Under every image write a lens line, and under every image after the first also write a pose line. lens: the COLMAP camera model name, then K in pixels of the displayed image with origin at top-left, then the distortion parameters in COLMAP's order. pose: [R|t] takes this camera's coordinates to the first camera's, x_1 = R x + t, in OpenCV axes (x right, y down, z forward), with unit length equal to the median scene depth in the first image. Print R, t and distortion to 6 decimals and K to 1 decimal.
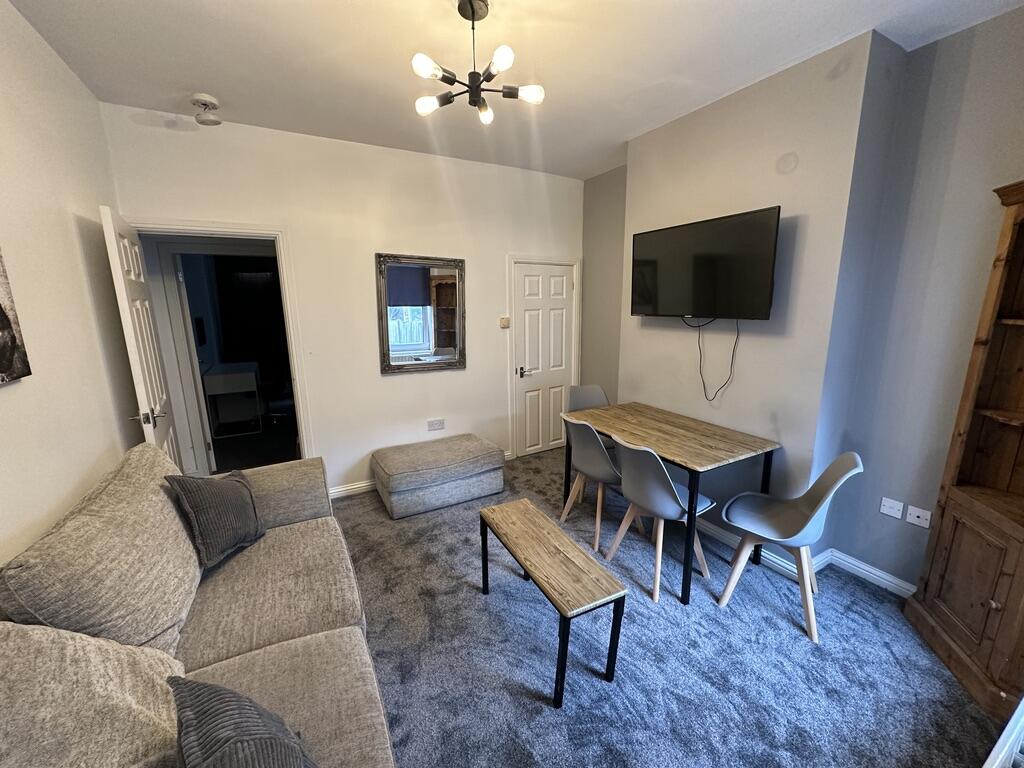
lens RADIAL K [[408.9, 0, 512.0], [0, 408.9, 384.0], [0, 0, 1]] dist [-0.000750, -0.000019]
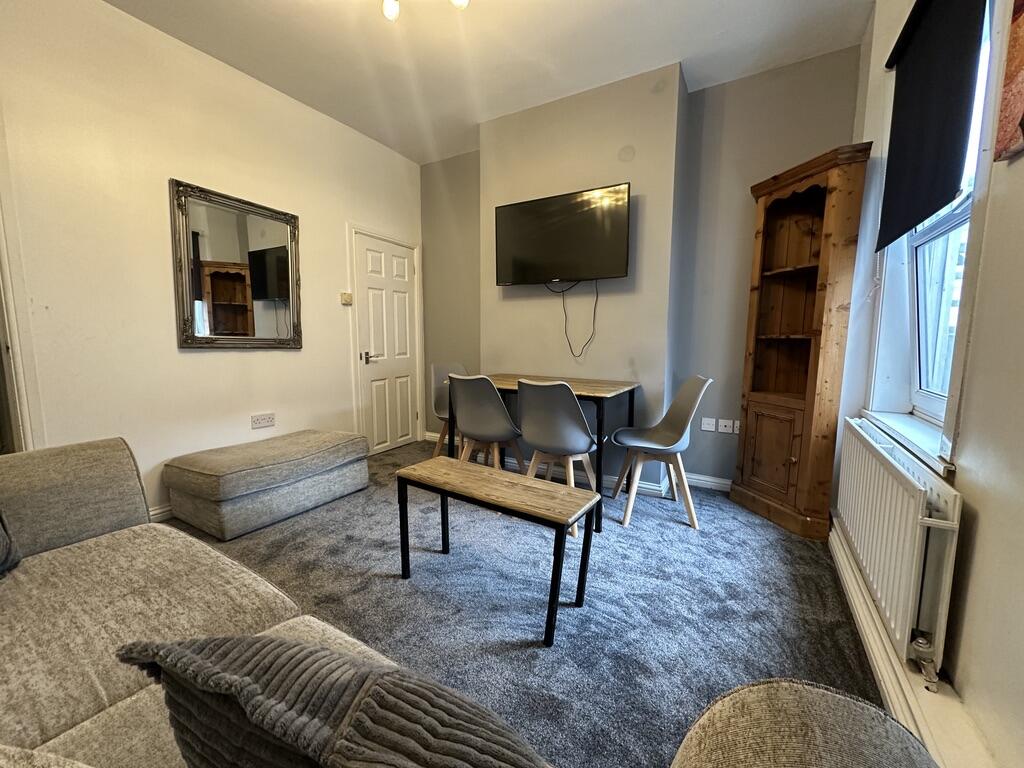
lens RADIAL K [[408.9, 0, 512.0], [0, 408.9, 384.0], [0, 0, 1]] dist [-0.000750, -0.000019]
pose [[0.862944, -0.041679, 0.503577, -0.262725], [0.085980, 0.994171, -0.065054, 0.192282], [-0.497930, 0.099436, 0.861498, 0.153758]]
